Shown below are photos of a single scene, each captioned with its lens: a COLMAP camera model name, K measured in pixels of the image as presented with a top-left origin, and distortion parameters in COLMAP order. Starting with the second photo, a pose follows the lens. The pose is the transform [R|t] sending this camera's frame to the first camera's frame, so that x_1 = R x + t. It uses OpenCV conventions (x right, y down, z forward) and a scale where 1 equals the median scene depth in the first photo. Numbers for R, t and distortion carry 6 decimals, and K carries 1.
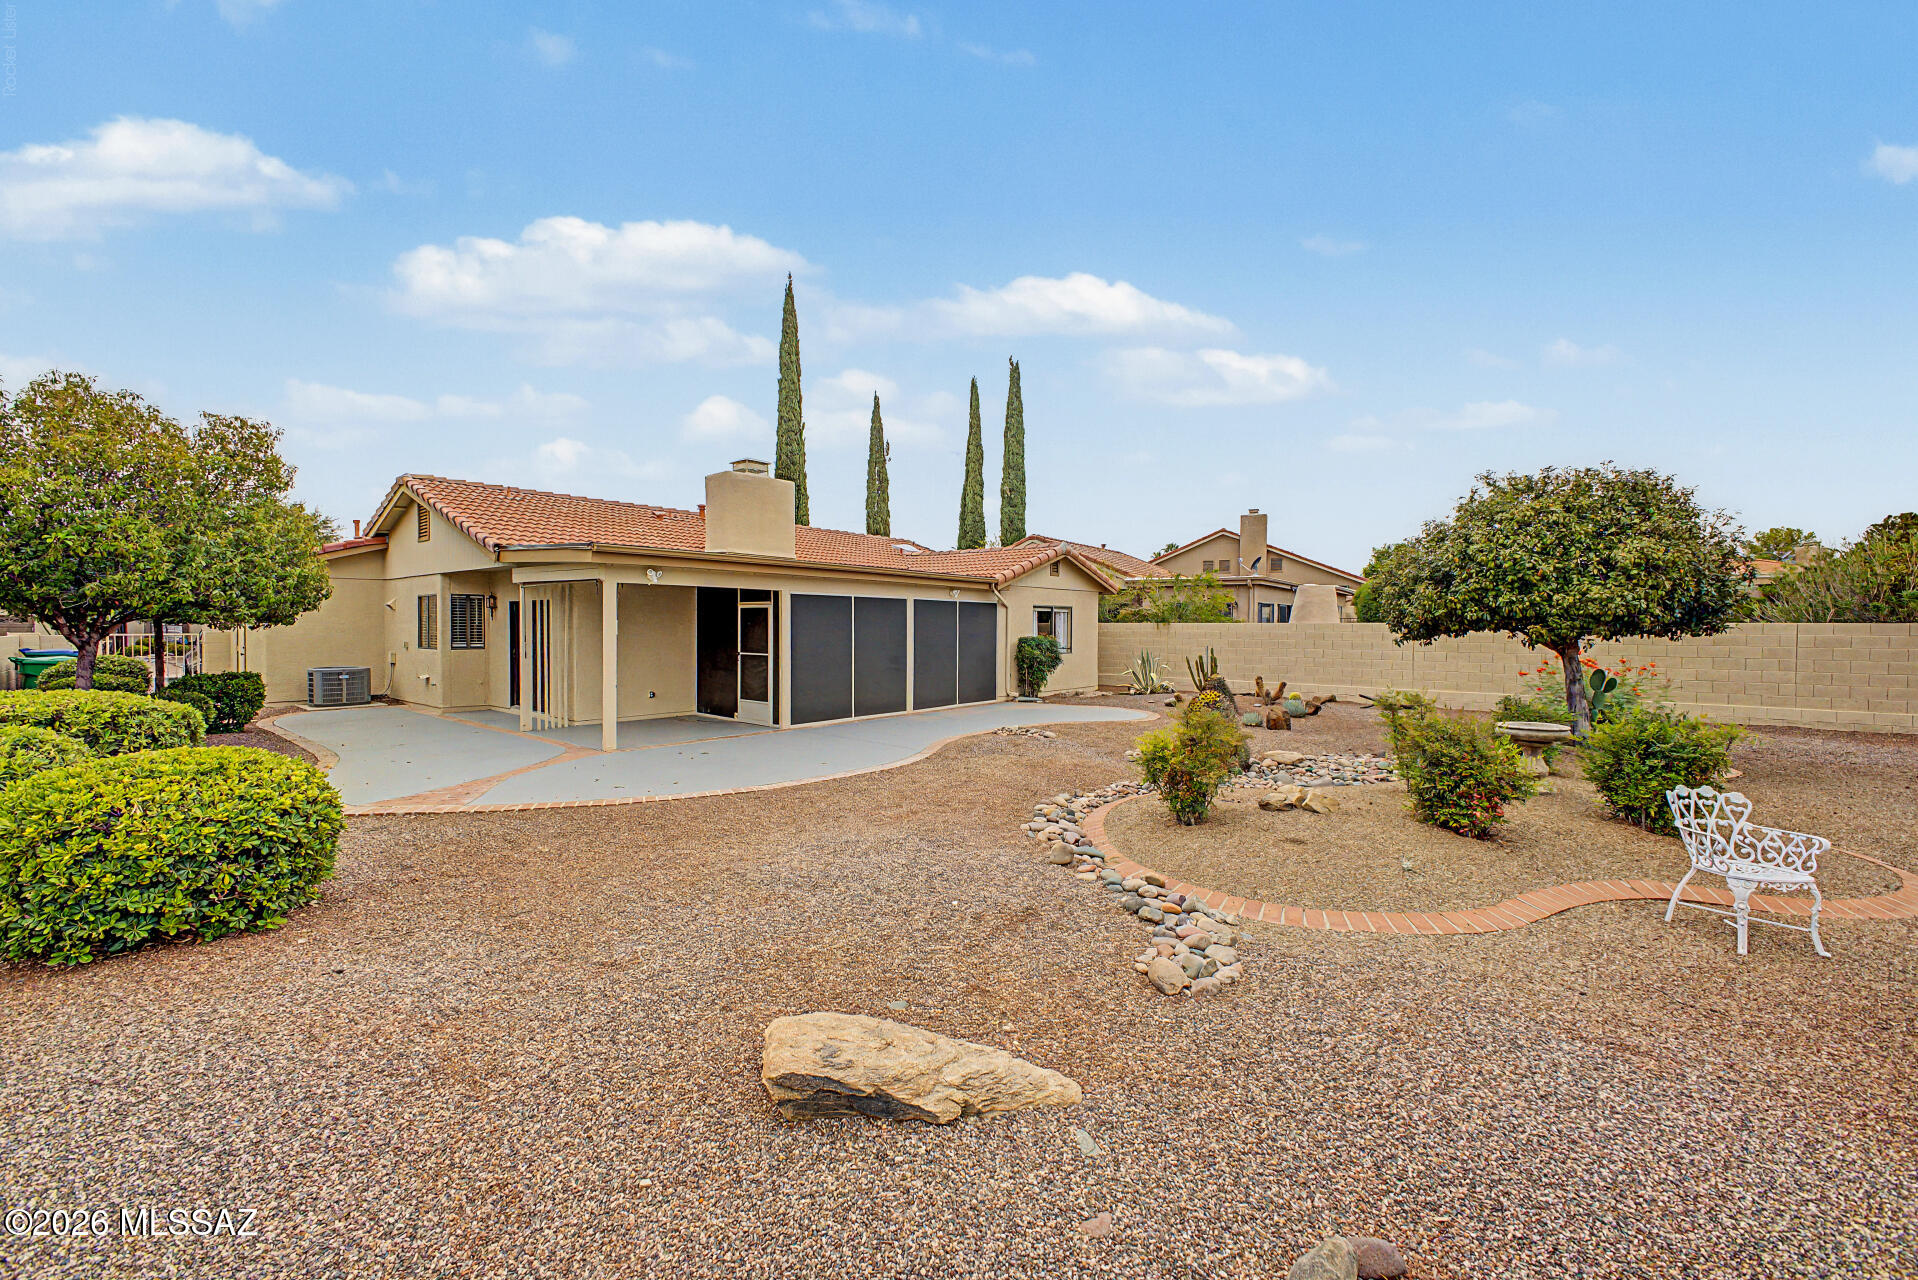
lens RADIAL K [[756.9, 0, 973.2], [0, 756.9, 637.8], [0, 0, 1]] dist [0.022881, -0.000189]
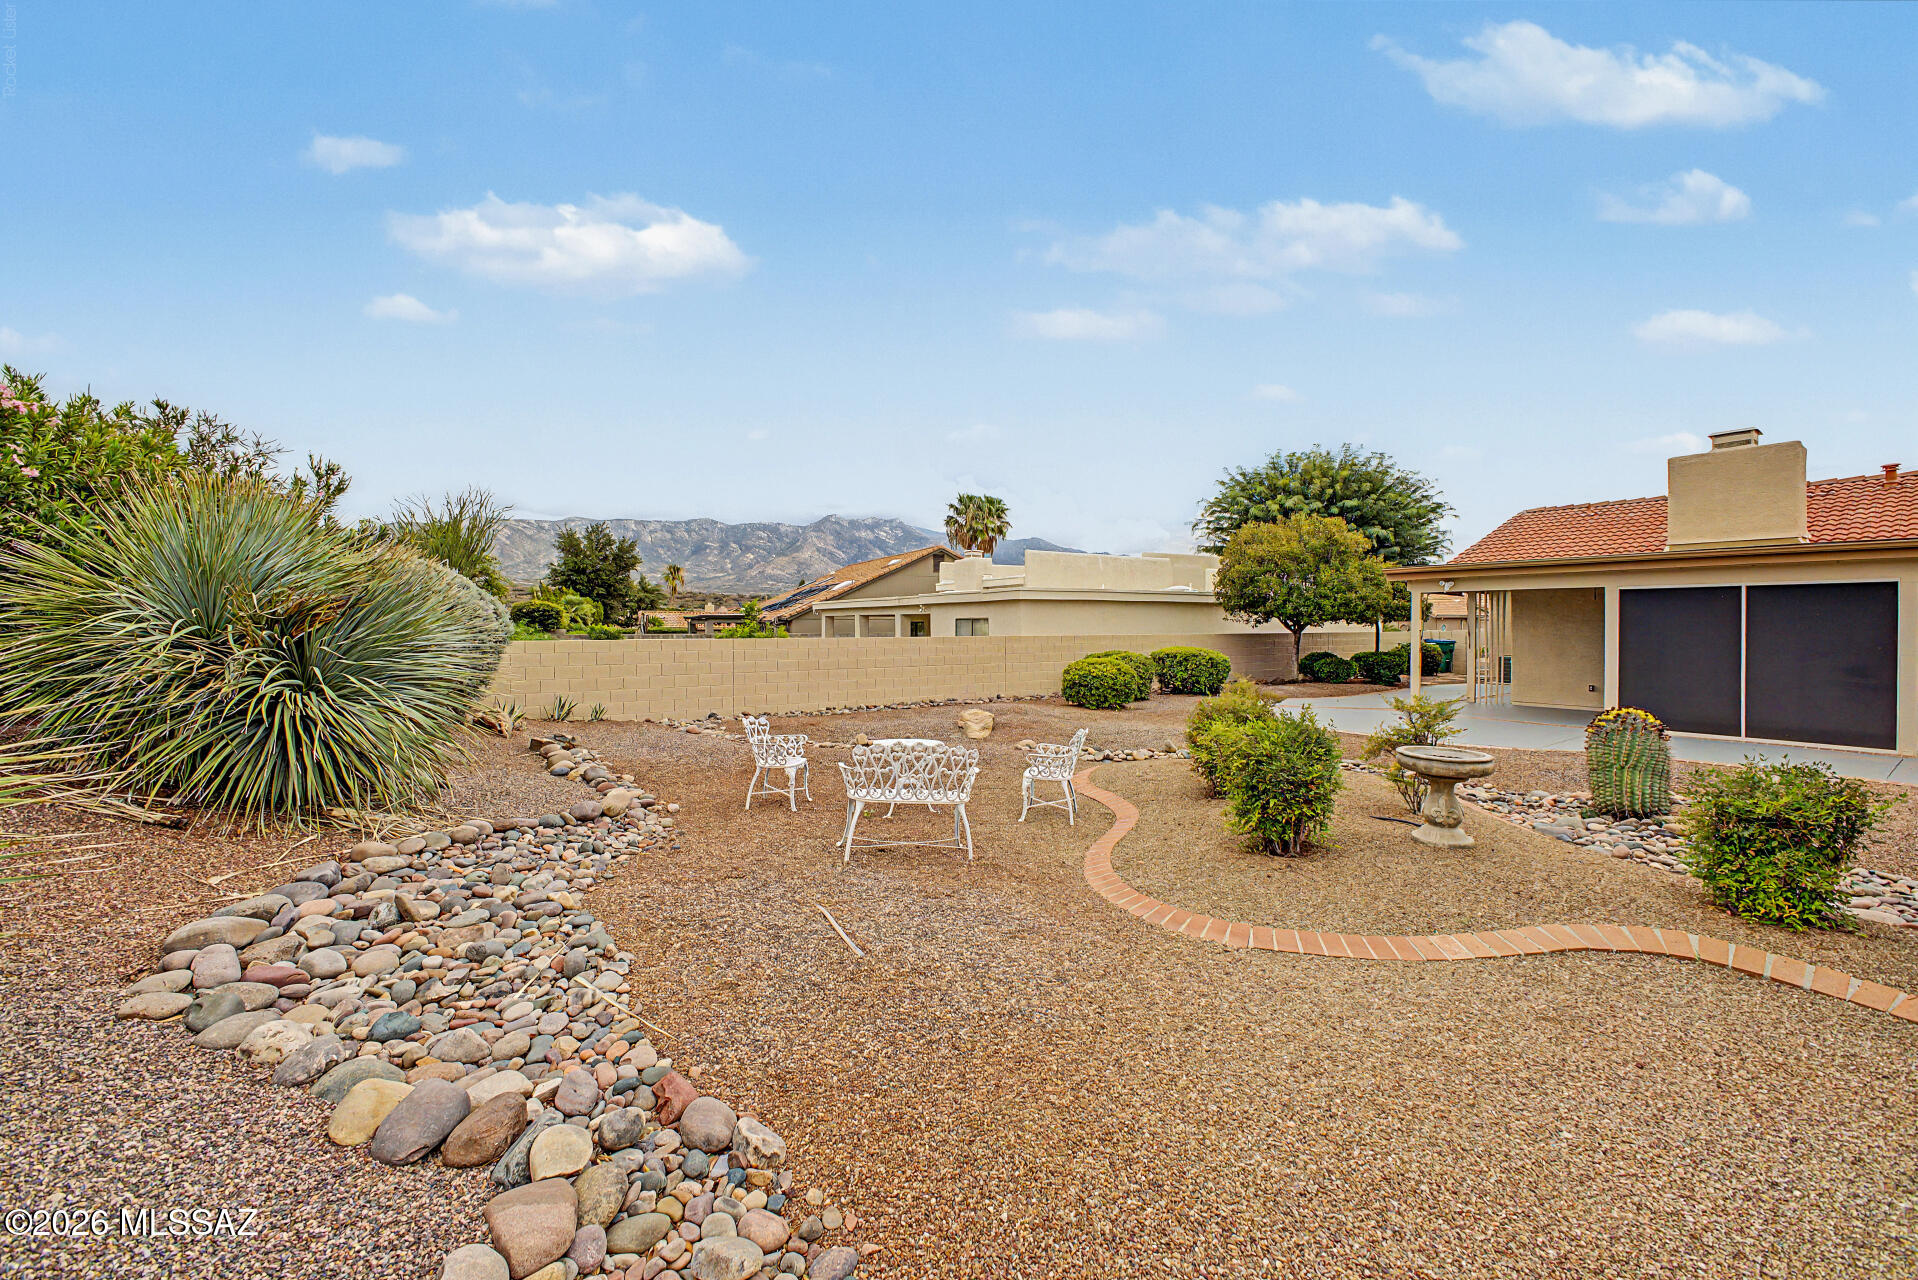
lens RADIAL K [[756.9, 0, 973.2], [0, 756.9, 637.8], [0, 0, 1]] dist [0.022881, -0.000189]
pose [[-0.215466, 0.007702, -0.976481, 0.625285], [-0.019188, 0.999742, 0.012120, 0.005550], [0.976323, 0.021348, -0.215263, 0.294231]]
